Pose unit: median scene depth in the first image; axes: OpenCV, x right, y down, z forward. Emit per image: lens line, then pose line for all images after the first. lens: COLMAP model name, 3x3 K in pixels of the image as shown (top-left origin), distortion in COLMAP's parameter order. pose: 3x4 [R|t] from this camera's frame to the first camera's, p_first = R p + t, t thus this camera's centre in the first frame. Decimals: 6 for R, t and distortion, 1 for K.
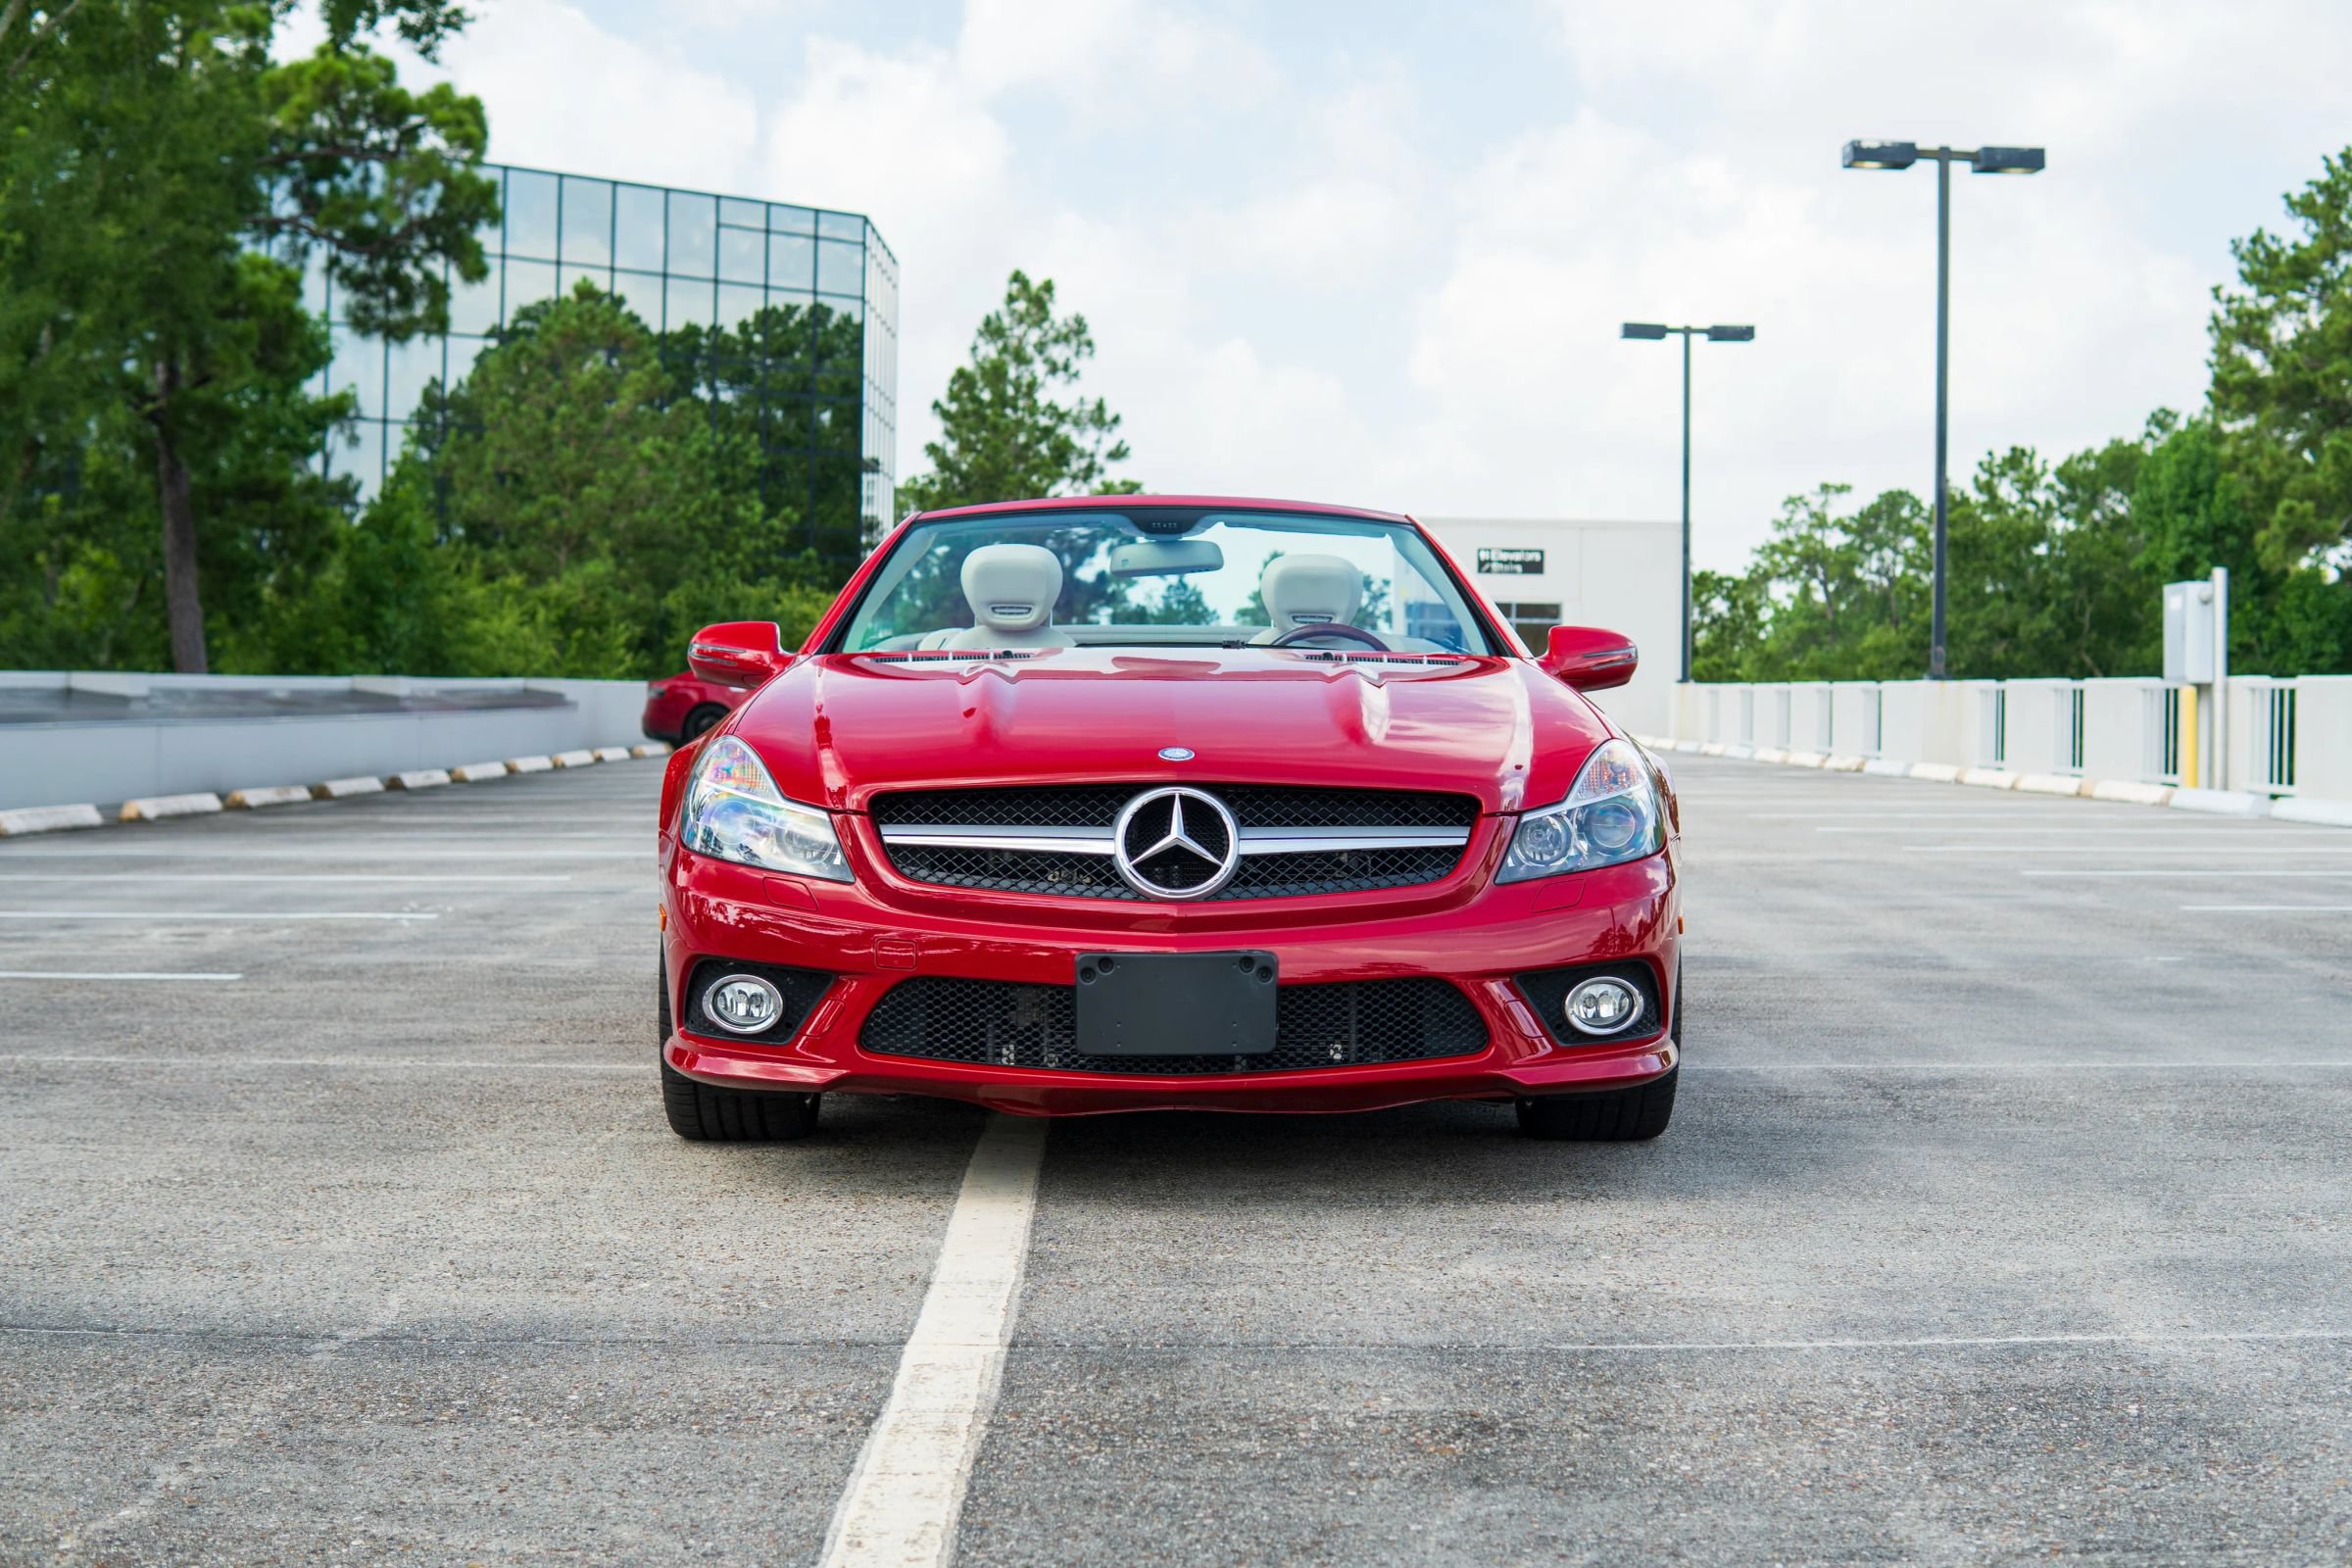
lens RADIAL K [[3253.3, 0, 1208.8], [0, 3253.3, 789.5], [0, 0, 1]] dist [-0.184667, -0.093526]
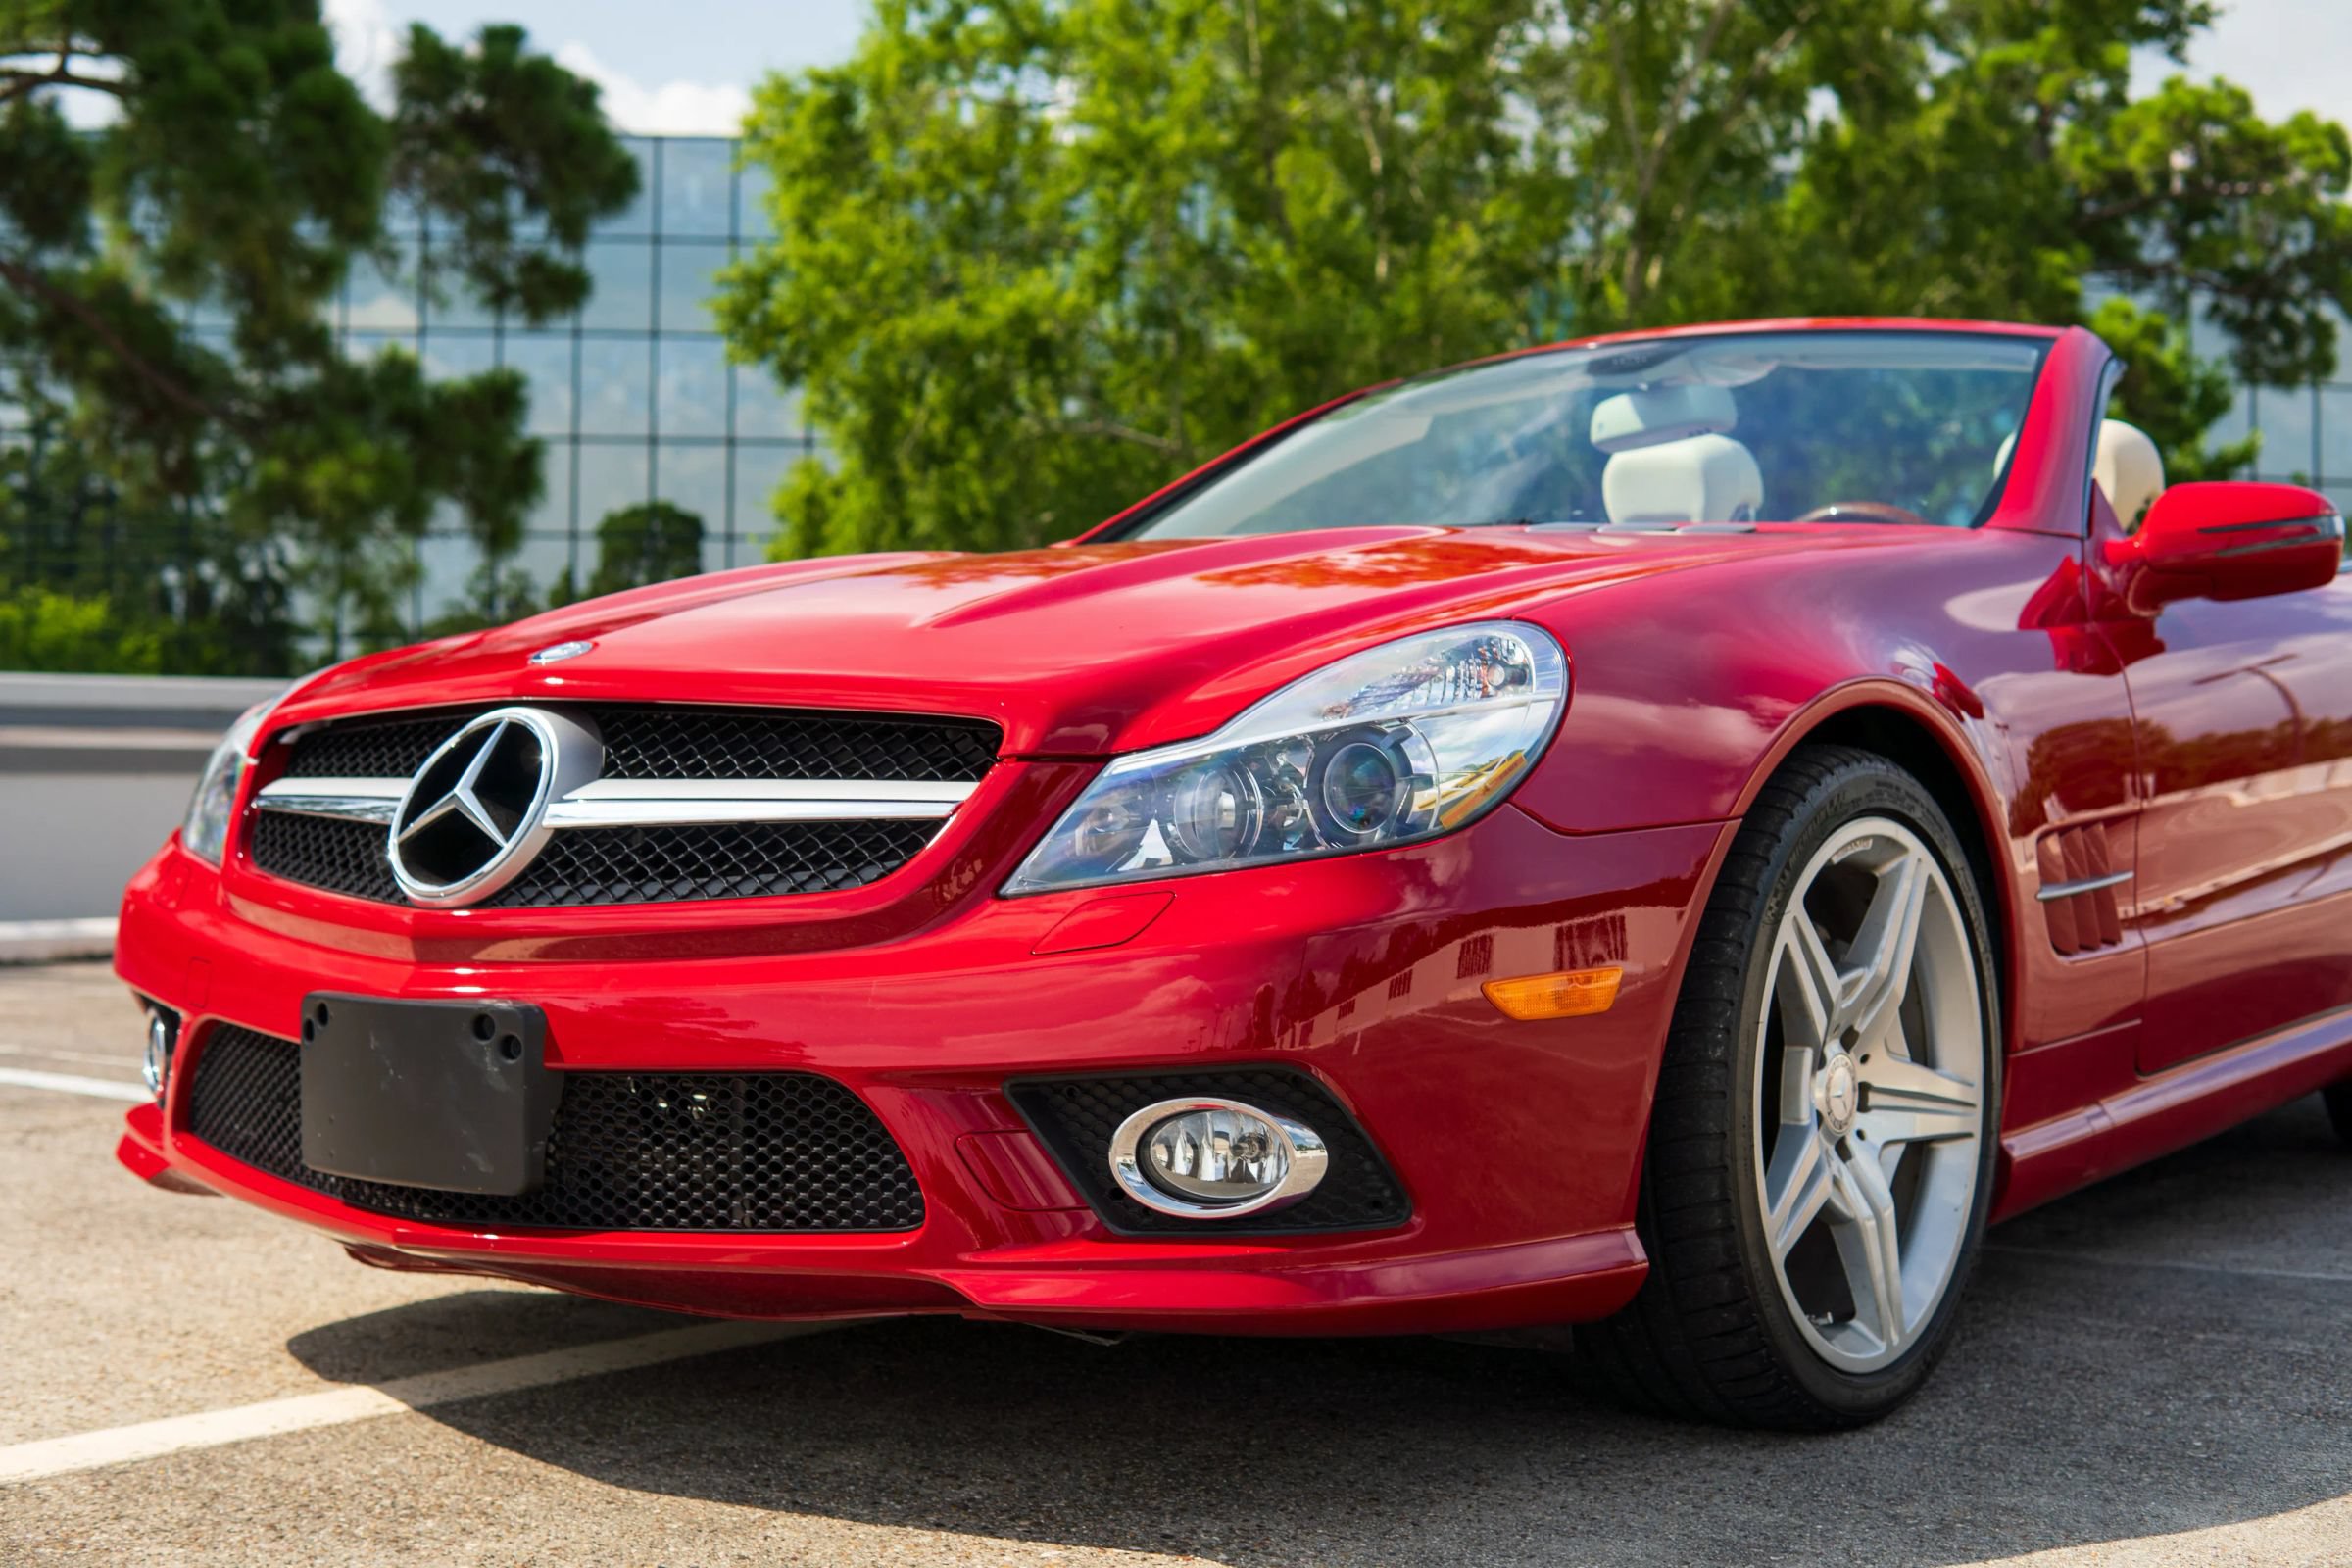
lens RADIAL K [[3141.9, 0, 1178.6], [0, 3141.9, 779.7], [0, 0, 1]] dist [-0.173450, -0.182631]
pose [[0.778202, -0.004208, -0.628000, 0.077730], [-0.014072, 0.999610, -0.024136, 0.004227], [0.627856, 0.027621, 0.777839, 0.120863]]
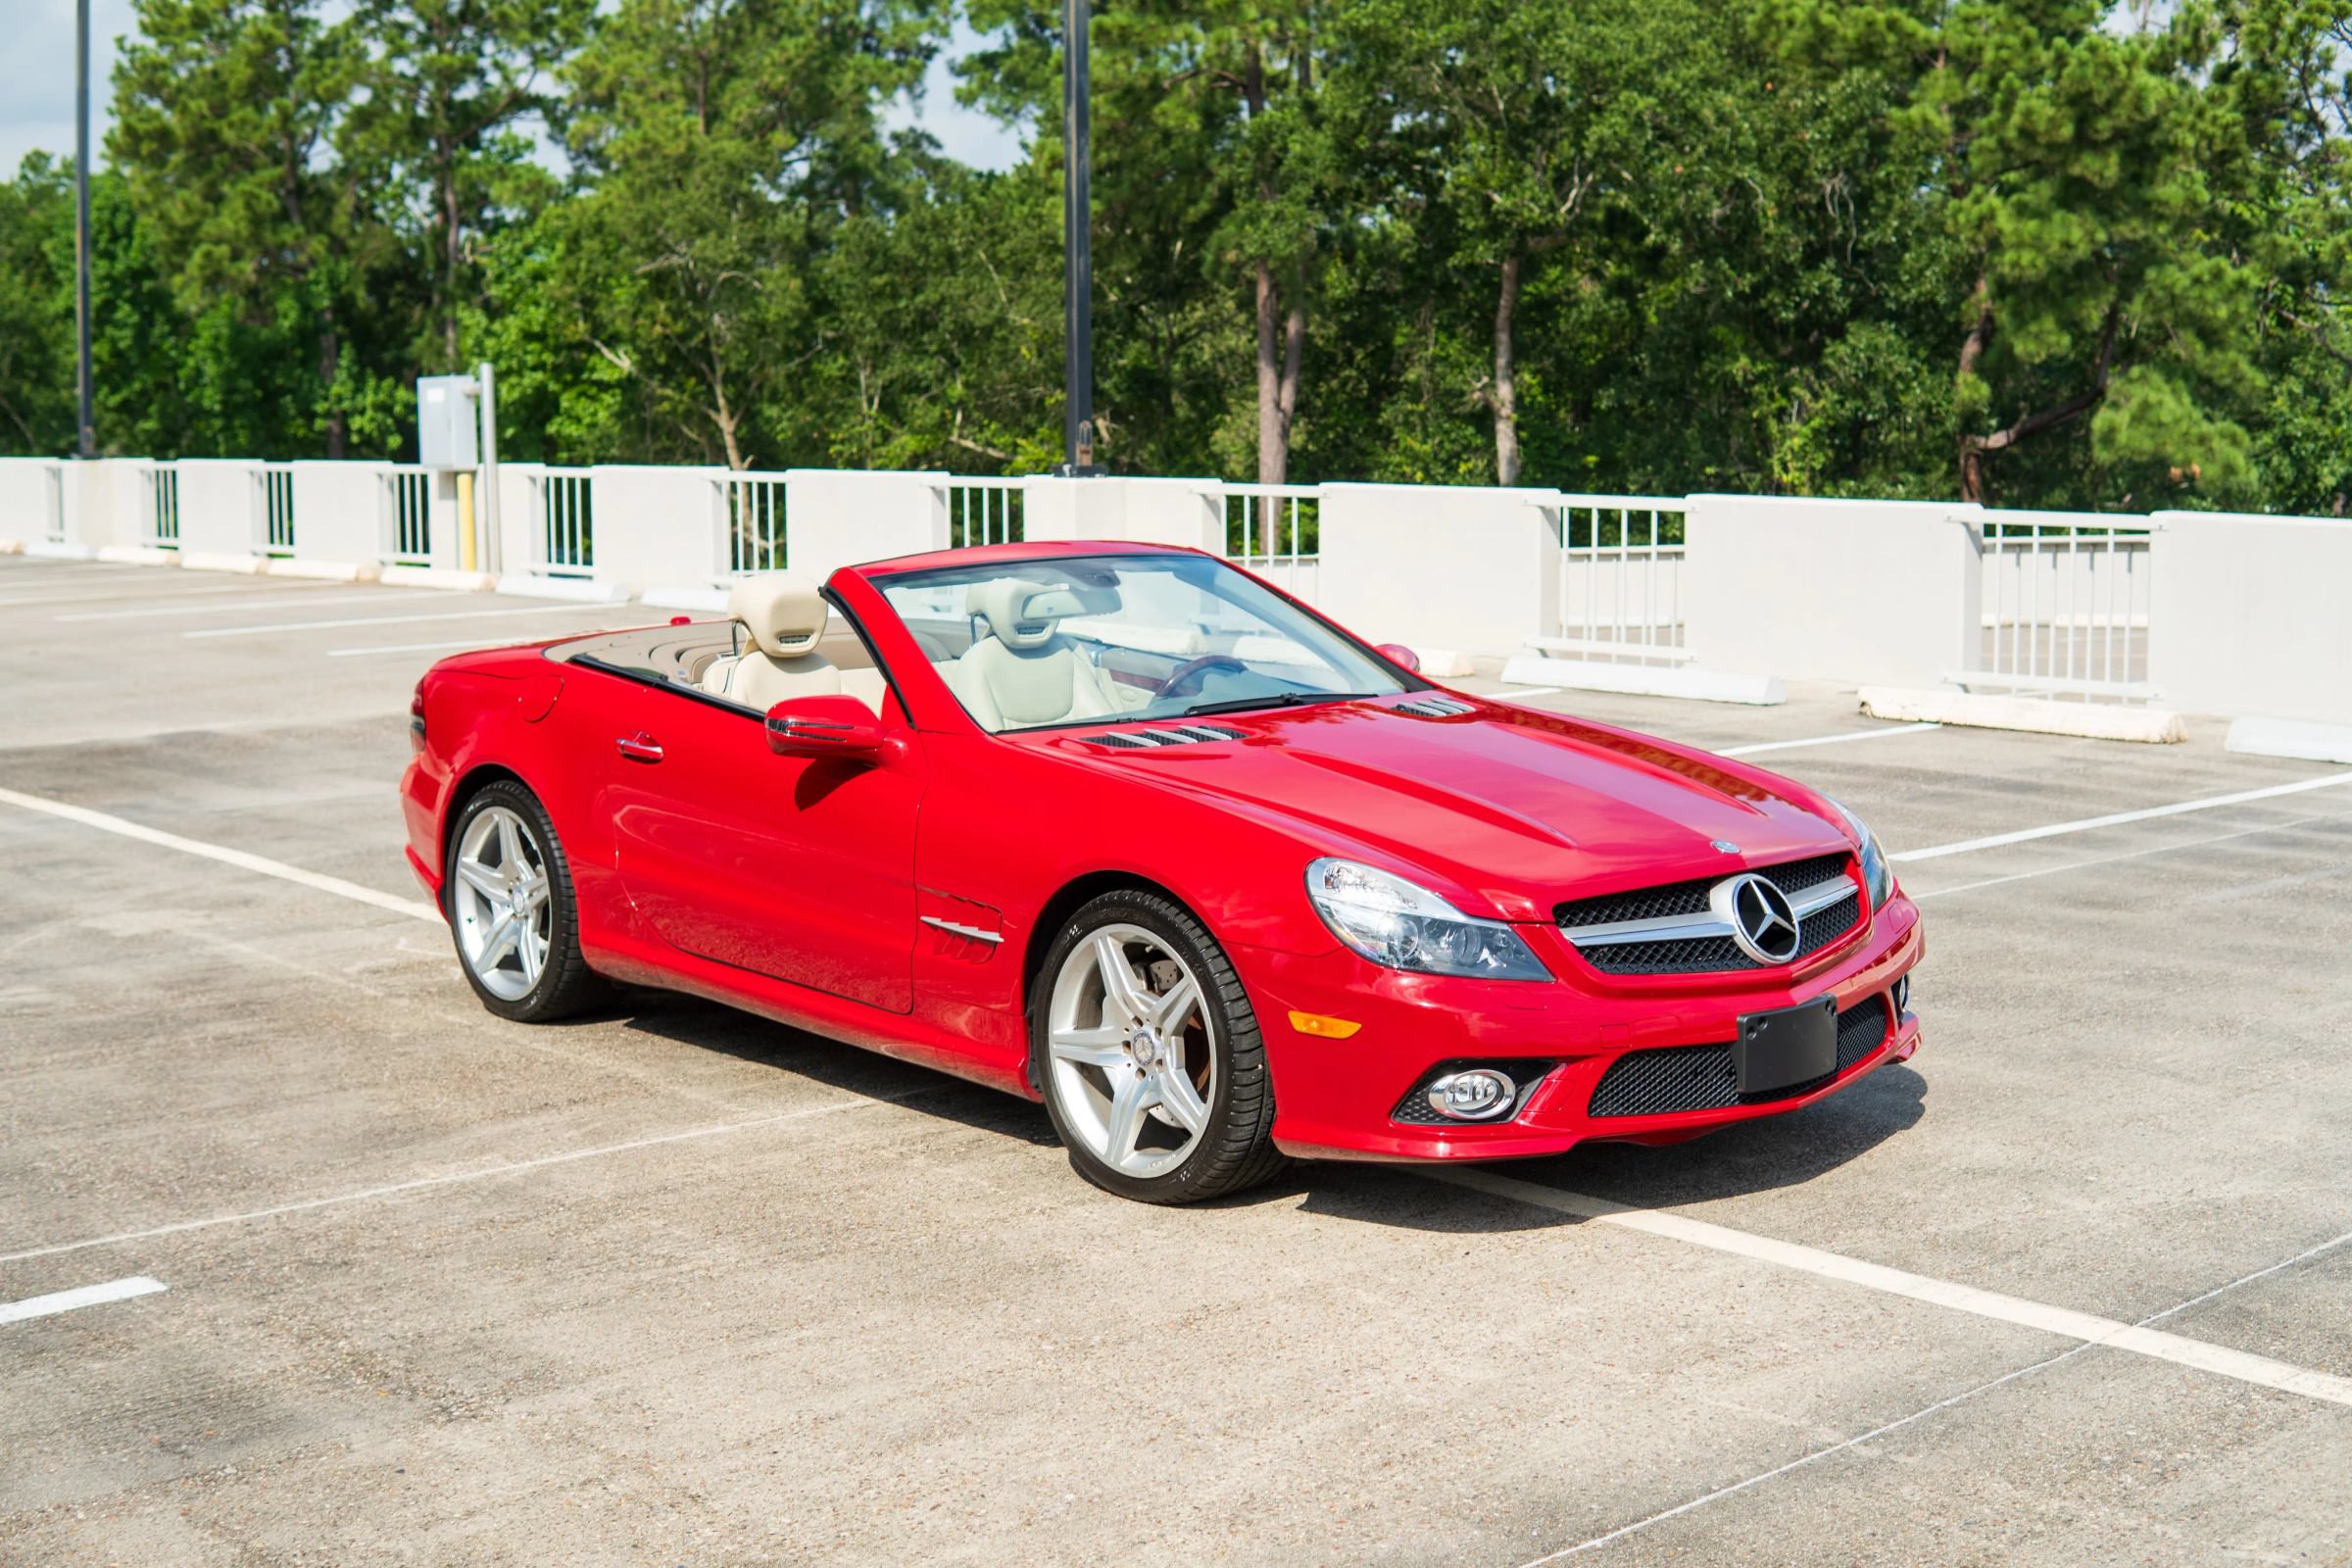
lens RADIAL K [[3156.8, 0, 1180.6], [0, 3156.8, 788.4], [0, 0, 1]] dist [-0.170964, -0.214417]
pose [[0.756356, -0.097554, 0.646846, -0.181178], [0.032721, 0.993222, 0.111531, -0.033341], [-0.653342, -0.063192, 0.754421, 0.039682]]
